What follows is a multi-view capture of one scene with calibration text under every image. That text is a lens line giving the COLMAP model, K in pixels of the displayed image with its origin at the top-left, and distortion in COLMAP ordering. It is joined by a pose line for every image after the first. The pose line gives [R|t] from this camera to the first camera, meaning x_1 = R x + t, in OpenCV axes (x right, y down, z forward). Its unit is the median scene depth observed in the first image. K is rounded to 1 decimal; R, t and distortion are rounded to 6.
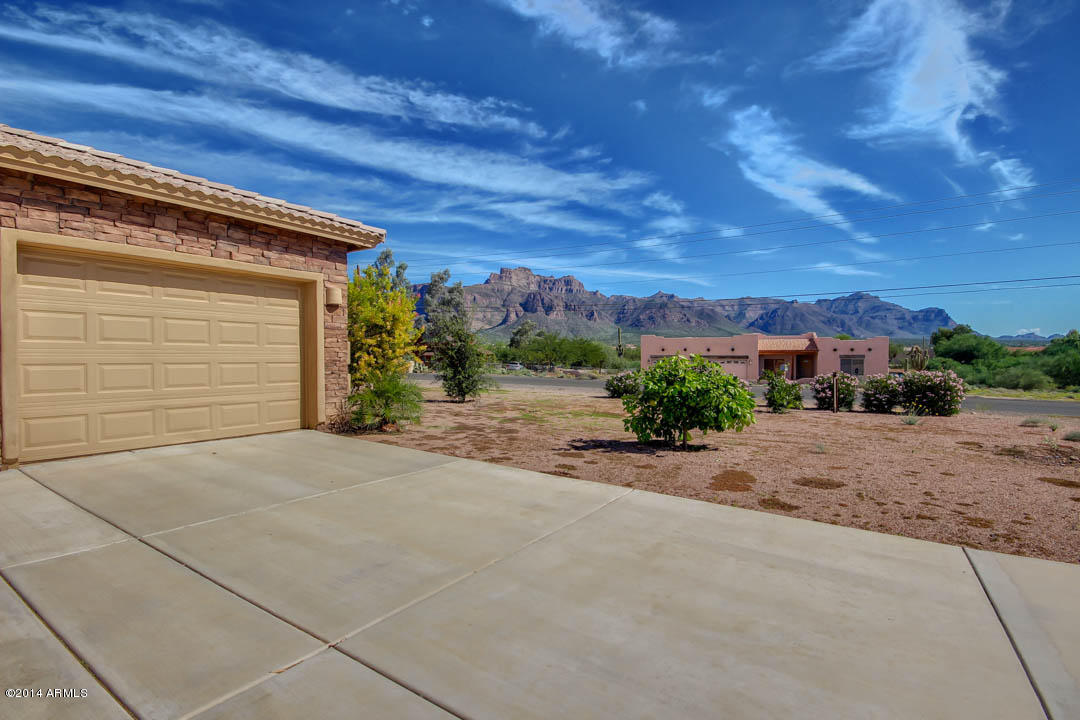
lens RADIAL K [[495.8, 0, 542.8], [0, 495.8, 374.6], [0, 0, 1]] dist [-0.005228, -0.000875]
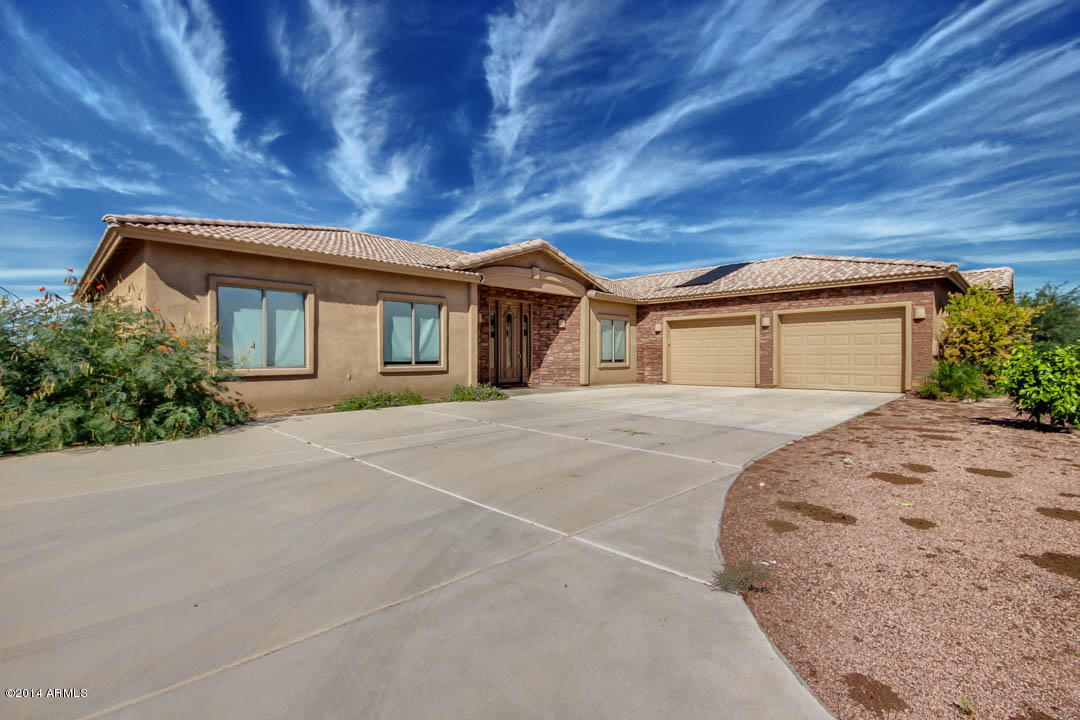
lens RADIAL K [[501.0, 0, 568.9], [0, 501.0, 361.1], [0, 0, 1]] dist [-0.016144, -0.002282]
pose [[-0.153224, 0.004222, -0.988182, 1.657917], [-0.033316, 0.999400, 0.009435, 0.026222], [0.987630, 0.034368, -0.152992, 0.147183]]
